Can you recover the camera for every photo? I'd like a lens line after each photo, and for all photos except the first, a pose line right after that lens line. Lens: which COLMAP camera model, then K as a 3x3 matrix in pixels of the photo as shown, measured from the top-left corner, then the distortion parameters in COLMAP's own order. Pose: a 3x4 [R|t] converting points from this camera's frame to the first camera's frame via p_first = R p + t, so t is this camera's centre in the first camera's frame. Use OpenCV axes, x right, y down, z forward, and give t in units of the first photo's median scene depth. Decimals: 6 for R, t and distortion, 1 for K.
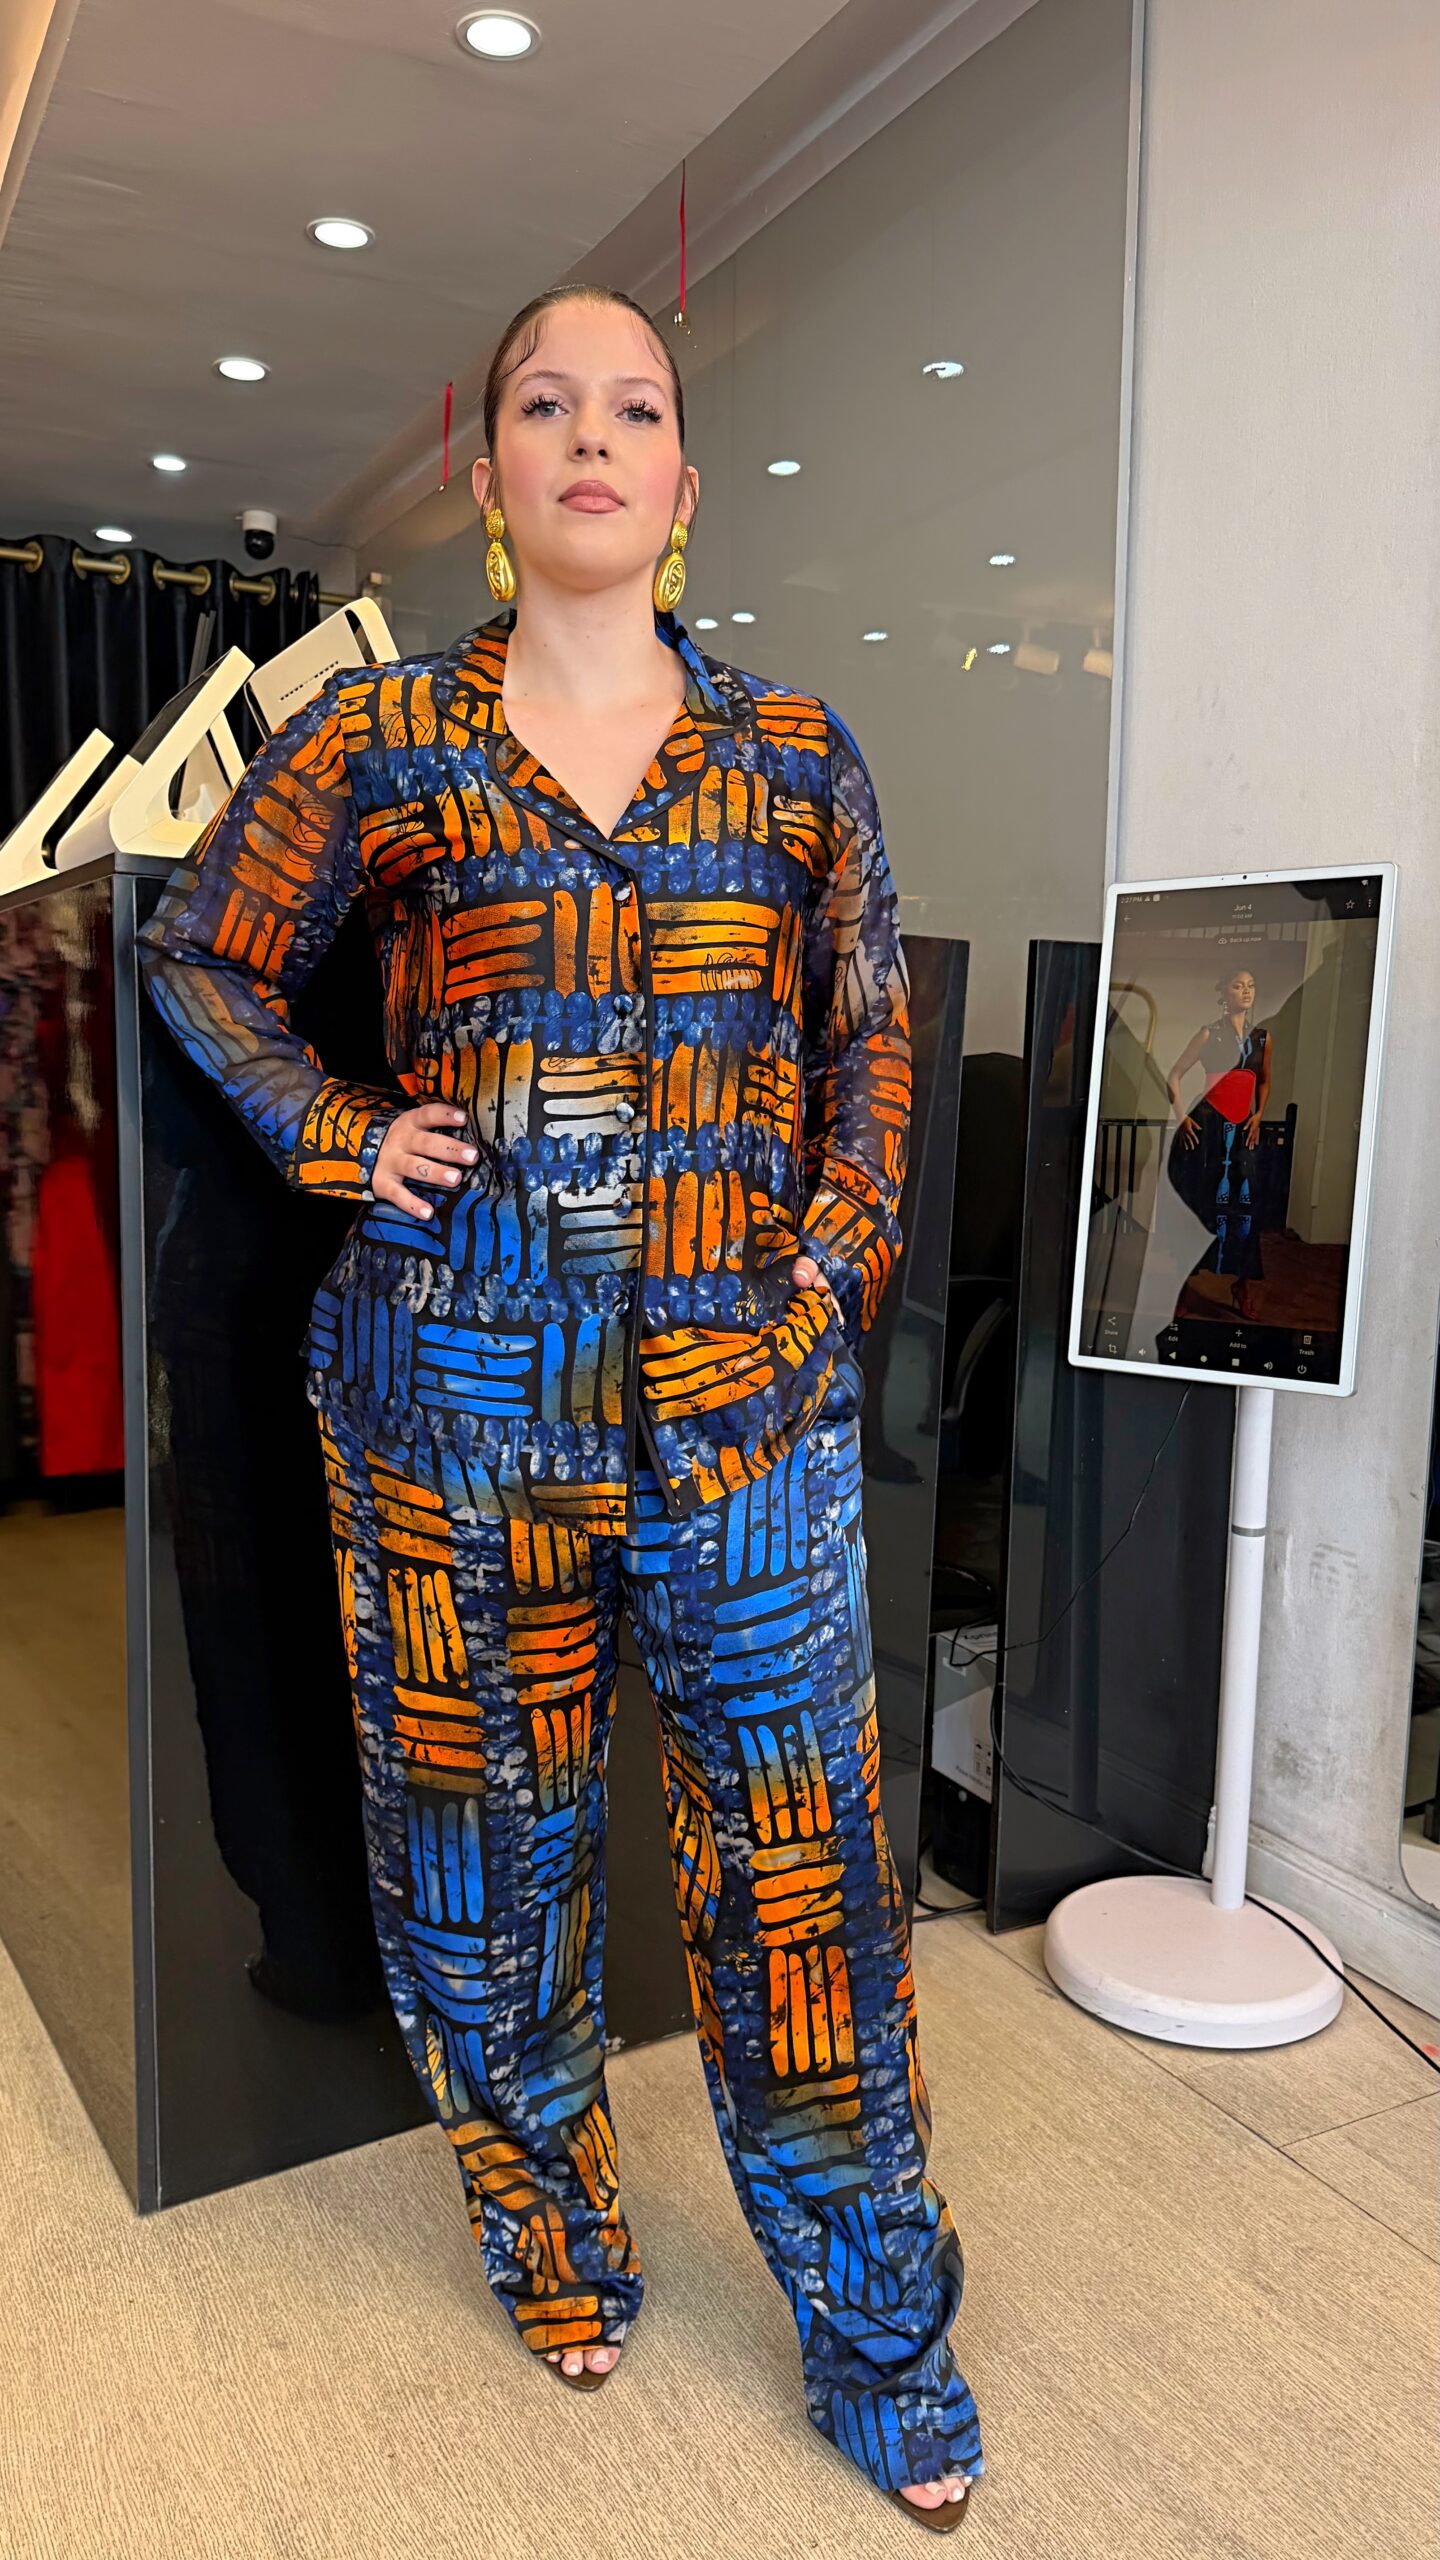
lens RADIAL K [[1834.0, 0, 744.5], [0, 1834.0, 1280.9], [0, 0, 1]] dist [-0.021966, -0.006422]
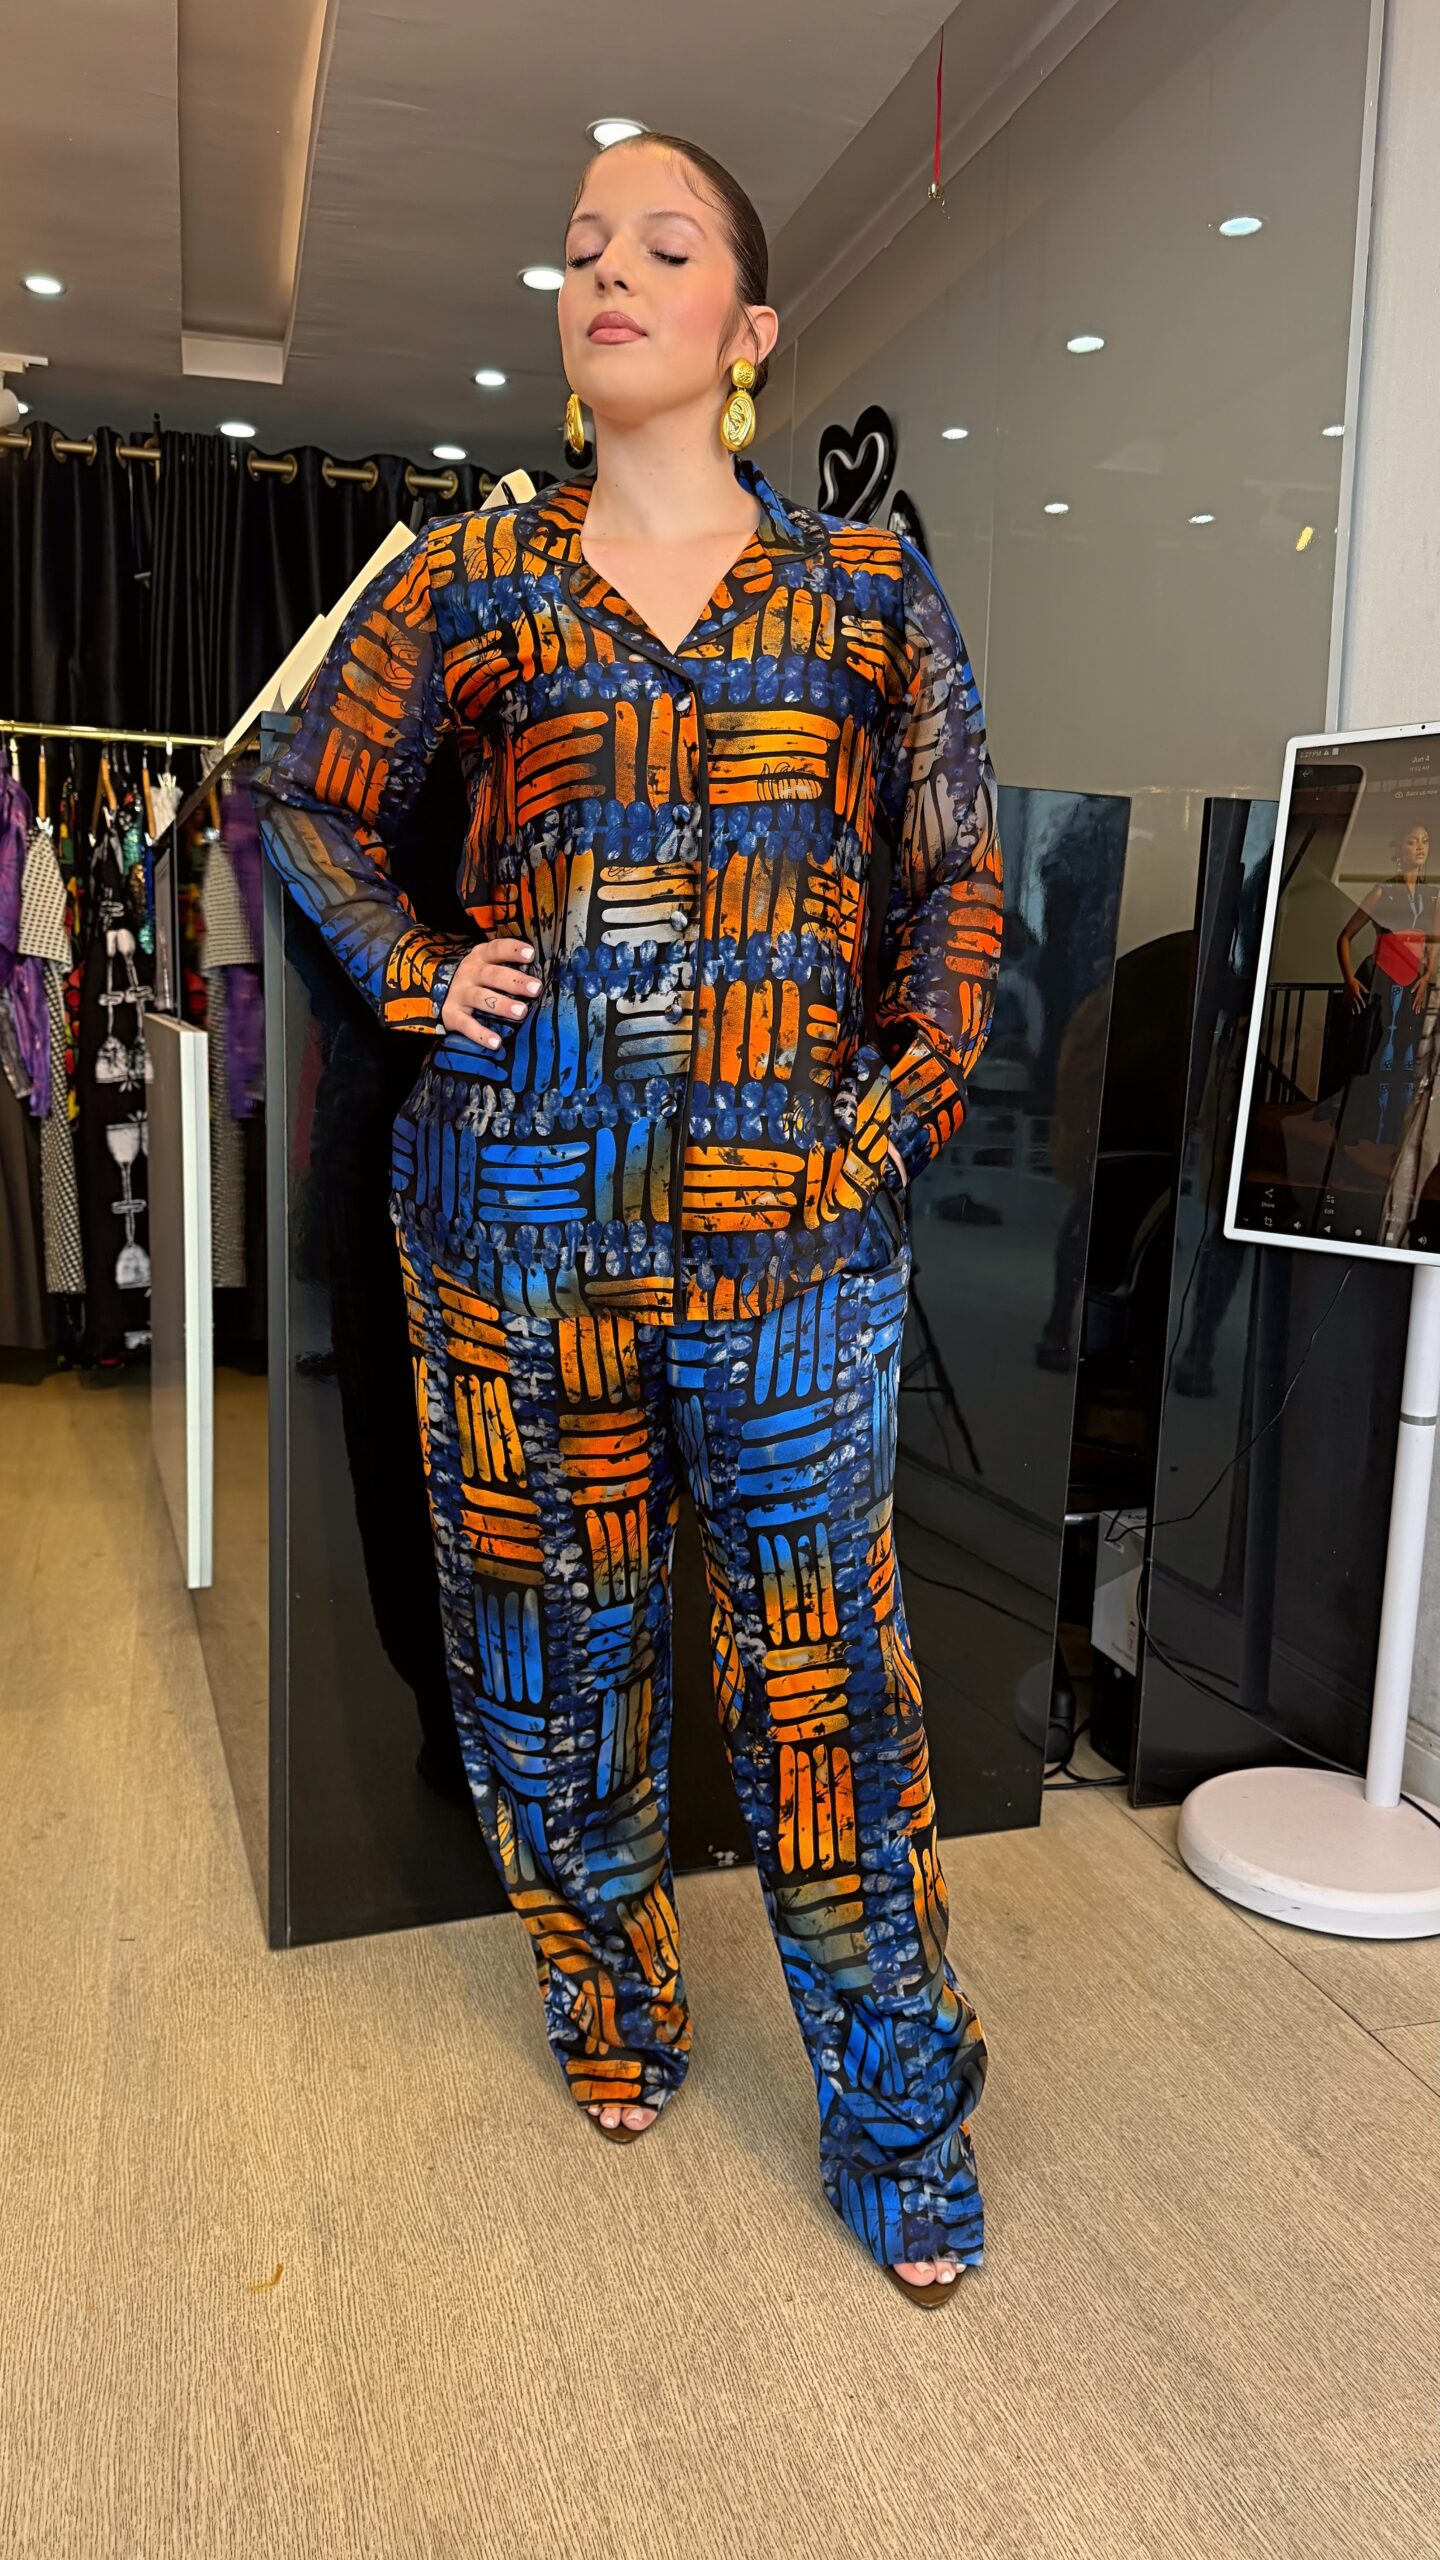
lens RADIAL K [[1834.0, 0, 731.1], [0, 1834.0, 1292.7], [0, 0, 1]] dist [-0.021966, -0.006422]
pose [[0.977251, 0.049500, -0.206227, 0.155215], [-0.041494, 0.998214, 0.042970, 0.058848], [0.207985, -0.033435, 0.977560, -0.012949]]
